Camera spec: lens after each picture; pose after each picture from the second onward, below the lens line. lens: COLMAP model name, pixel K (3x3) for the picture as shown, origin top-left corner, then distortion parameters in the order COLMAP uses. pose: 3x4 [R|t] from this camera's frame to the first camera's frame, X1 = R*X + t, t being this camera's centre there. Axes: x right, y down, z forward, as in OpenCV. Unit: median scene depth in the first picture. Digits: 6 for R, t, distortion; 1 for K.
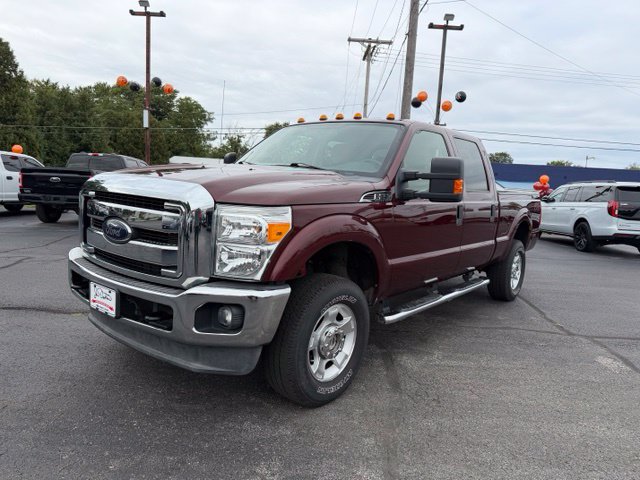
lens RADIAL K [[451.4, 0, 327.3], [0, 451.4, 247.7], [0, 0, 1]] dist [0.042432, -0.052601]
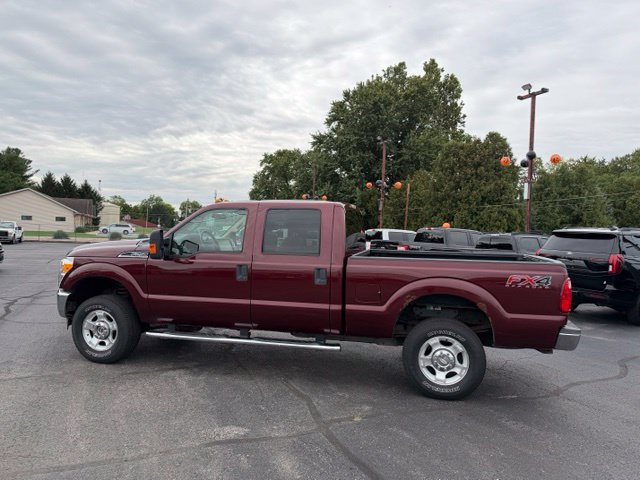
lens RADIAL K [[451.4, 0, 320.8], [0, 451.4, 249.3], [0, 0, 1]] dist [0.042432, -0.052601]
pose [[0.424422, -0.007535, -0.905433, 0.356706], [-0.128916, 0.989276, -0.068662, -0.019137], [0.896240, 0.145866, 0.418899, 0.164307]]
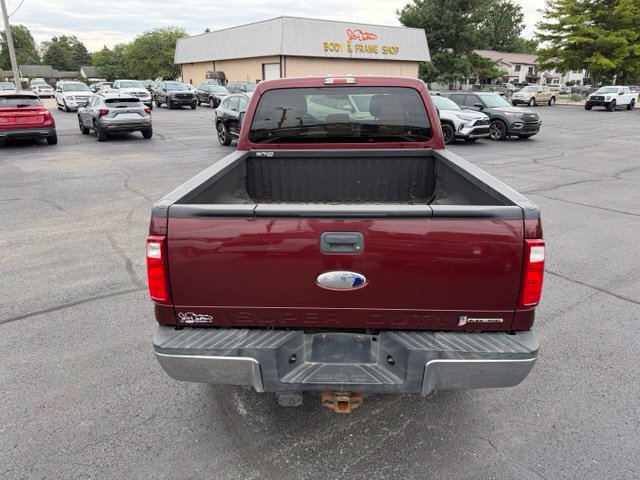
lens RADIAL K [[451.4, 0, 315.7], [0, 451.4, 236.3], [0, 0, 1]] dist [0.042432, -0.052601]
pose [[-0.816664, 0.127245, -0.562911, 0.218351], [-0.123287, 0.914408, 0.385563, -0.091203], [0.563792, 0.384275, -0.731076, 0.513412]]
